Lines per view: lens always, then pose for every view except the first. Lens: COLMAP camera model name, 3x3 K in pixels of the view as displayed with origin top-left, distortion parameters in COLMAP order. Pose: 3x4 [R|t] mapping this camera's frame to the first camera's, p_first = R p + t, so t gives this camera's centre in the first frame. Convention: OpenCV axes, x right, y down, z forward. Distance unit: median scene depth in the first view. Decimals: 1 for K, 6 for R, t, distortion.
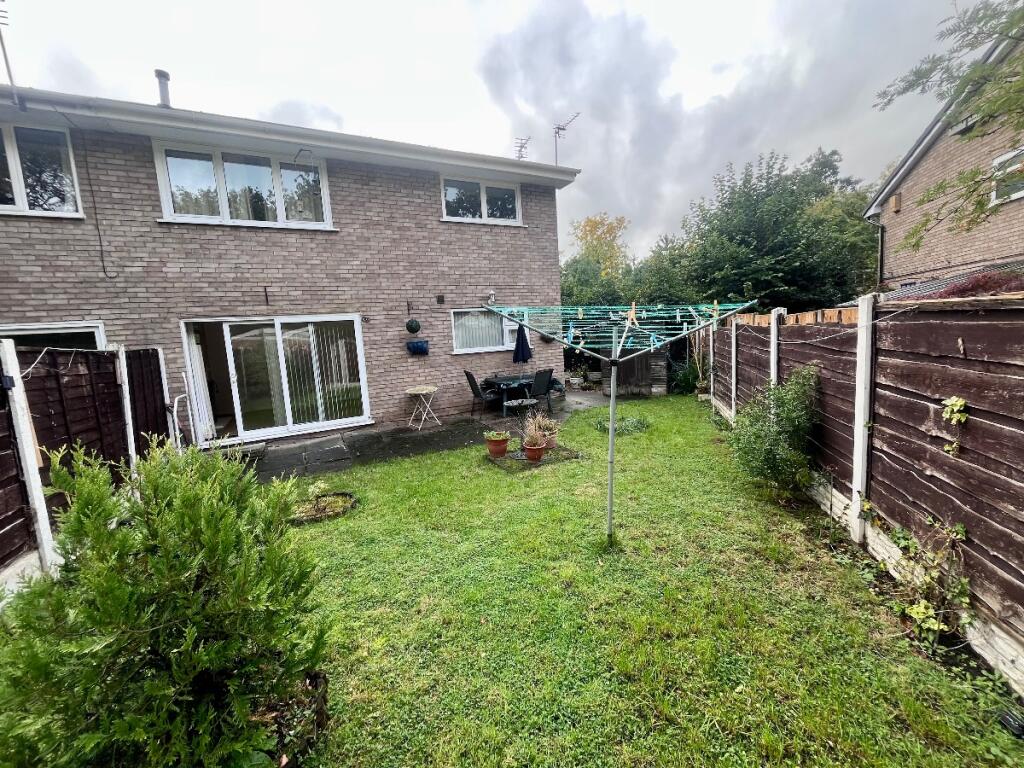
lens RADIAL K [[412.9, 0, 510.4], [0, 412.9, 383.0], [0, 0, 1]] dist [-0.011173, -0.000222]
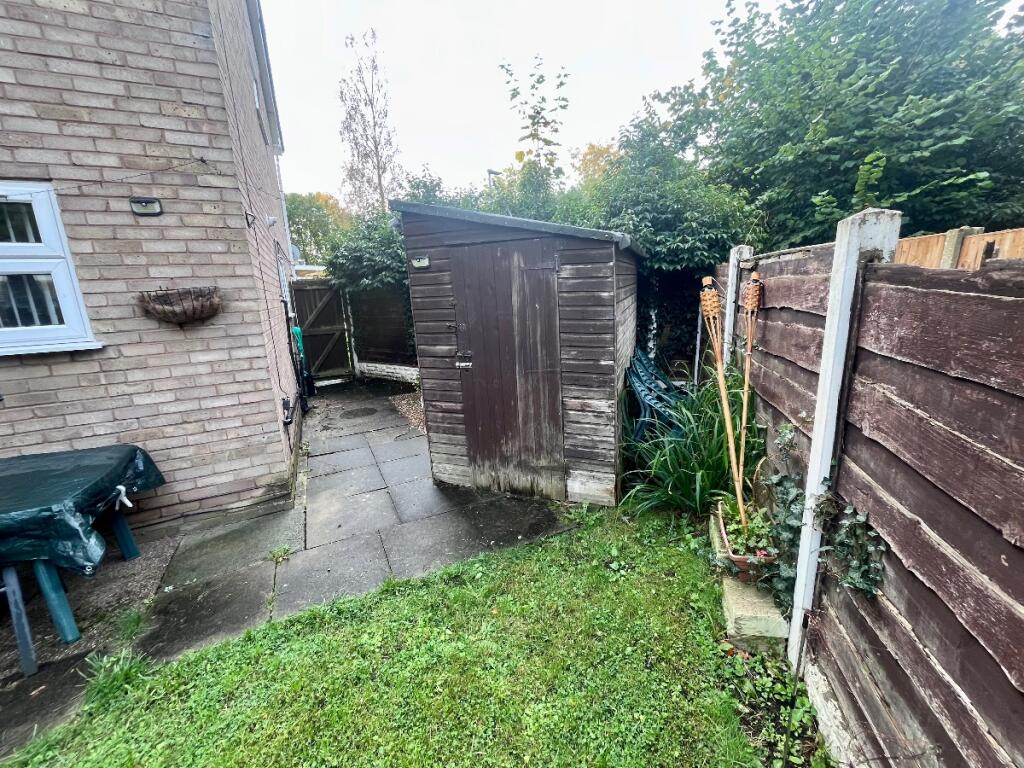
lens RADIAL K [[412.9, 0, 513.7], [0, 412.9, 384.9], [0, 0, 1]] dist [-0.011173, -0.000222]
pose [[0.999569, 0.022400, -0.018991, 0.306232], [-0.020130, 0.993471, 0.112295, -0.090852], [0.021382, -0.111864, 0.993493, 0.702929]]
